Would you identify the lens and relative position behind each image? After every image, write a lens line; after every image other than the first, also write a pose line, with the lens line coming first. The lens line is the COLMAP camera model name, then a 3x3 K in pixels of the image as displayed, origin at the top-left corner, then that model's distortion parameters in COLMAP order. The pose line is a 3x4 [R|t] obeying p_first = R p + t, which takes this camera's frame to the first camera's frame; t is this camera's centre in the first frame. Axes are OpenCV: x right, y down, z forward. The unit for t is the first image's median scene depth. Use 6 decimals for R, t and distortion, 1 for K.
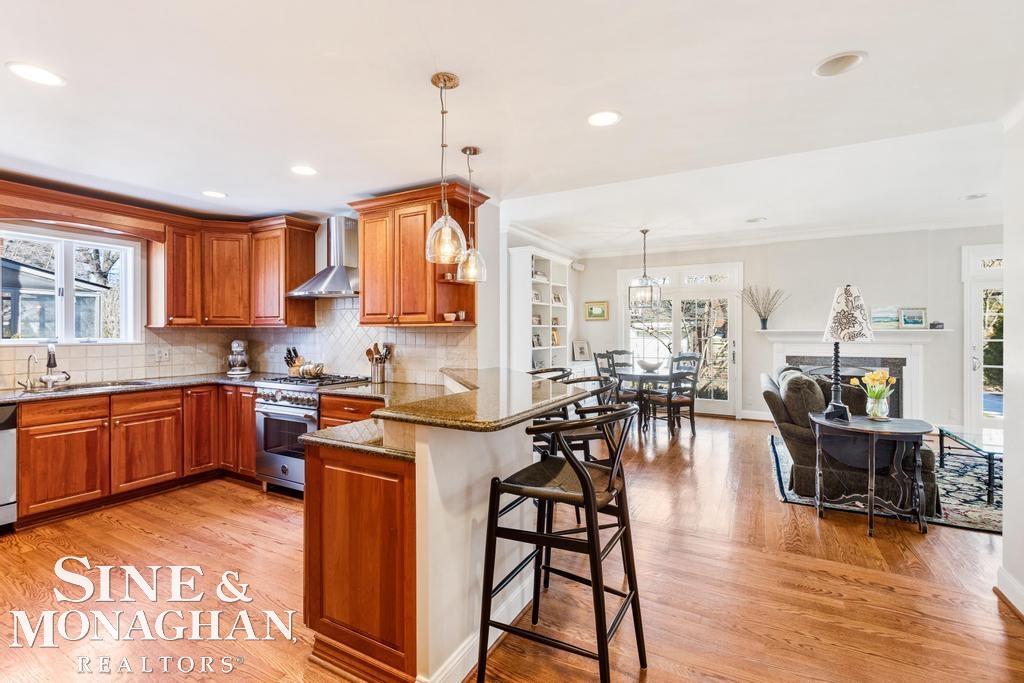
lens RADIAL K [[467.7, 0, 509.6], [0, 467.7, 323.6], [0, 0, 1]] dist [-0.000069, 0.000416]
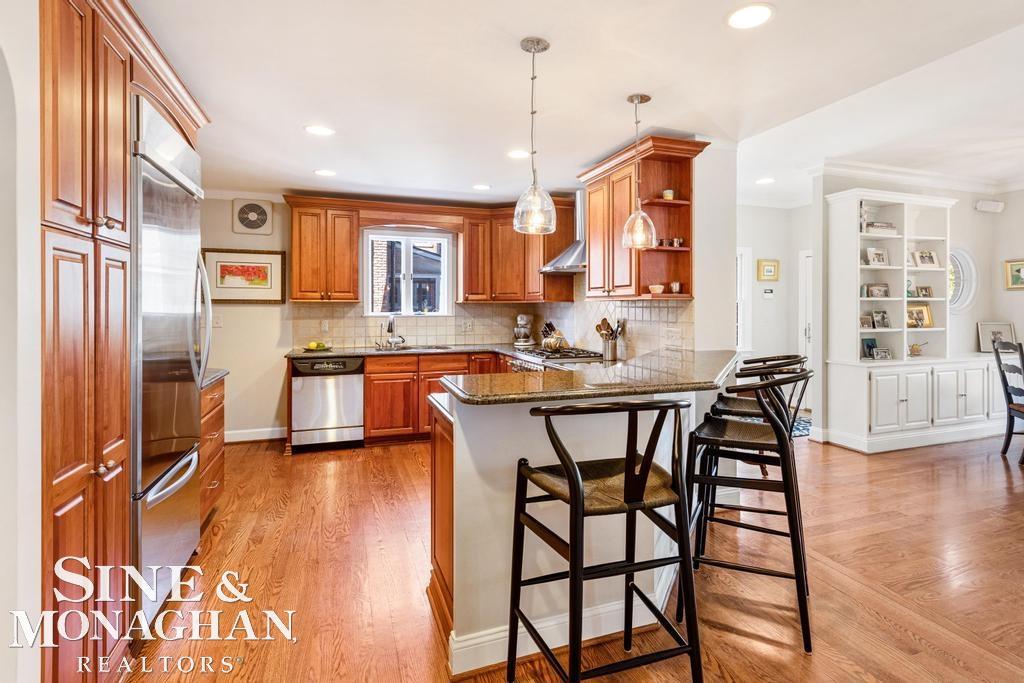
lens RADIAL K [[514.4, 0, 514.5], [0, 514.4, 297.0], [0, 0, 1]] dist [0.000120, 0.000649]
pose [[0.767922, -0.011981, -0.640431, 0.241796], [0.010141, 0.999927, -0.006546, 0.003699], [0.640463, -0.001468, 0.767987, 0.075479]]
